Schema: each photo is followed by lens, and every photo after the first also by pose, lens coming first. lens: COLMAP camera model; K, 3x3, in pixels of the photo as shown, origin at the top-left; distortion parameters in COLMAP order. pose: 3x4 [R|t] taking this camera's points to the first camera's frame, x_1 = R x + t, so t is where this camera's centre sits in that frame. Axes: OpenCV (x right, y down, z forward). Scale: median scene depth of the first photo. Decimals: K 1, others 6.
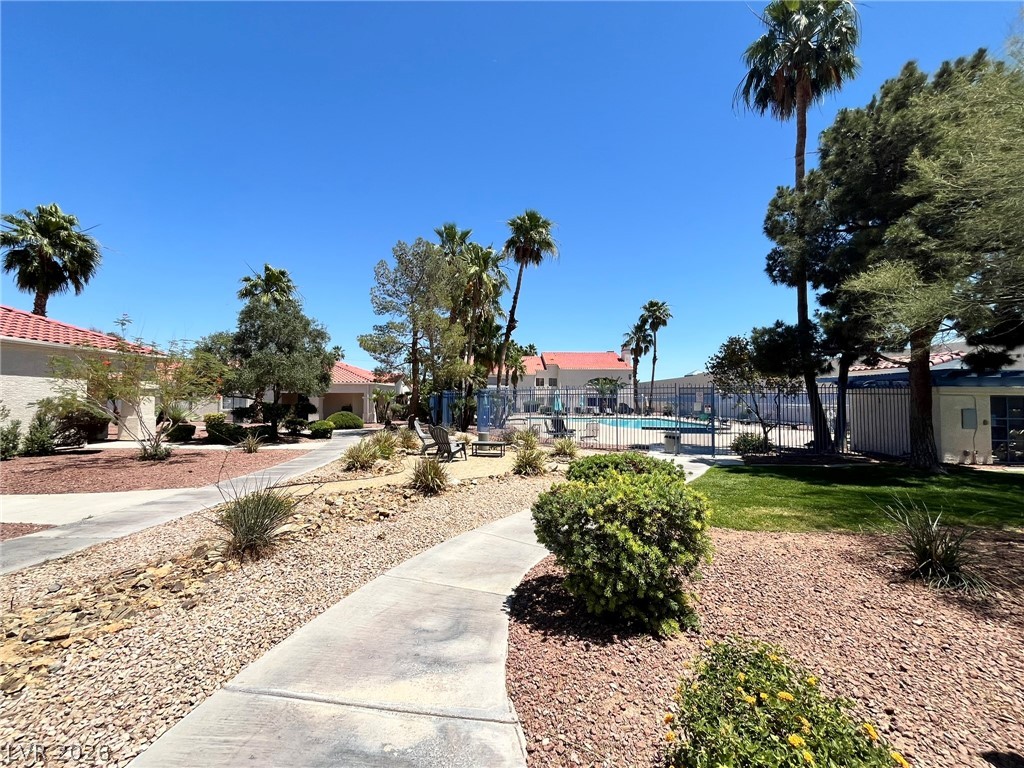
lens RADIAL K [[414.1, 0, 511.6], [0, 414.1, 384.8], [0, 0, 1]] dist [-0.001981, -0.000250]
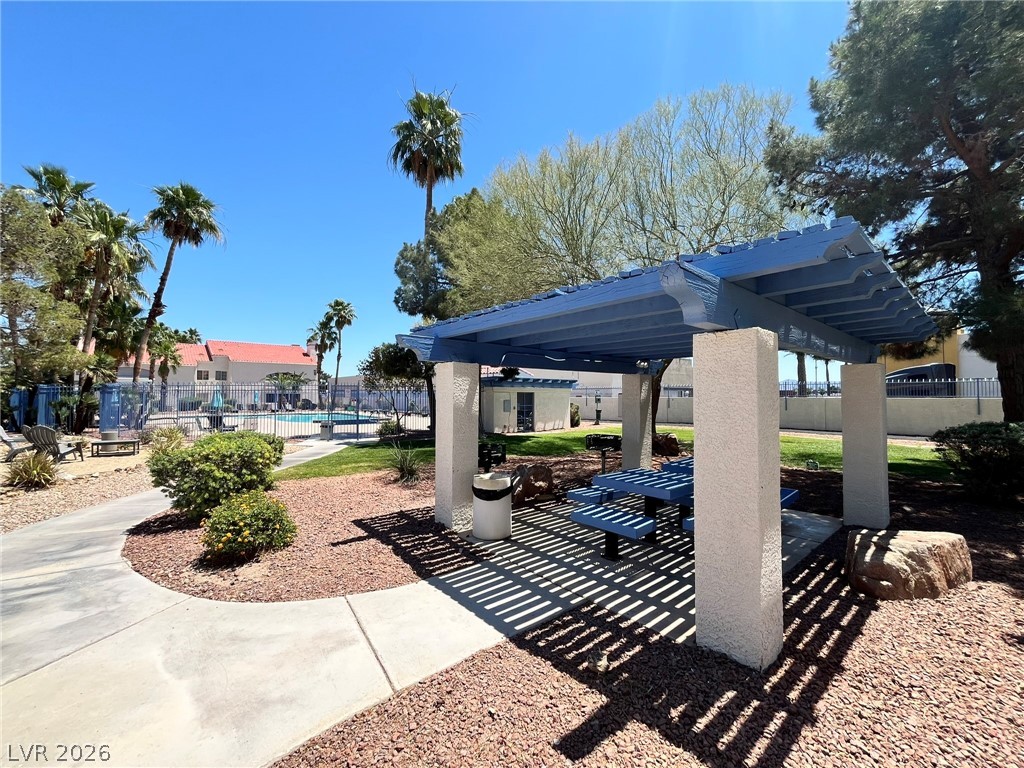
lens RADIAL K [[414.1, 0, 507.7], [0, 414.1, 384.2], [0, 0, 1]] dist [-0.001981, -0.000250]
pose [[0.767289, 0.014041, 0.641147, 0.010755], [-0.019622, 0.999806, 0.001588, -0.004511], [-0.641001, -0.013799, 0.767416, -0.135556]]
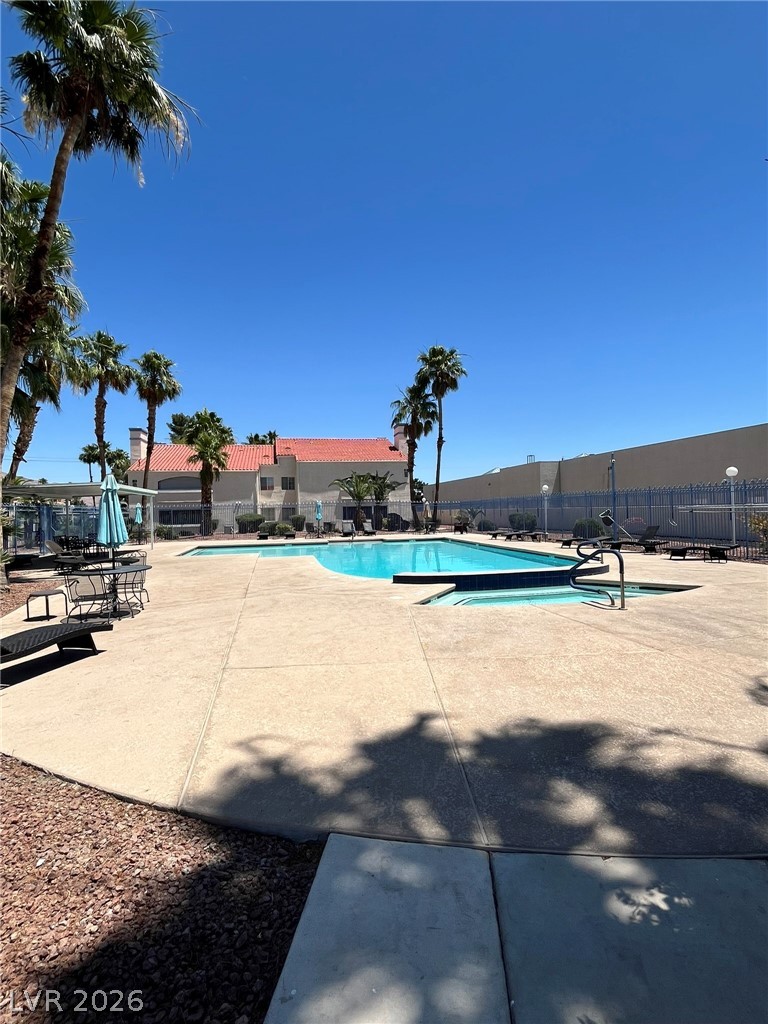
lens RADIAL K [[503.7, 0, 381.0], [0, 503.7, 514.1], [0, 0, 1]] dist [-0.001115, -0.000063]
pose [[0.979261, -0.031080, 0.200204, 0.200395], [0.022700, 0.998773, 0.044015, 0.023513], [-0.201326, -0.038558, 0.978765, 0.527941]]
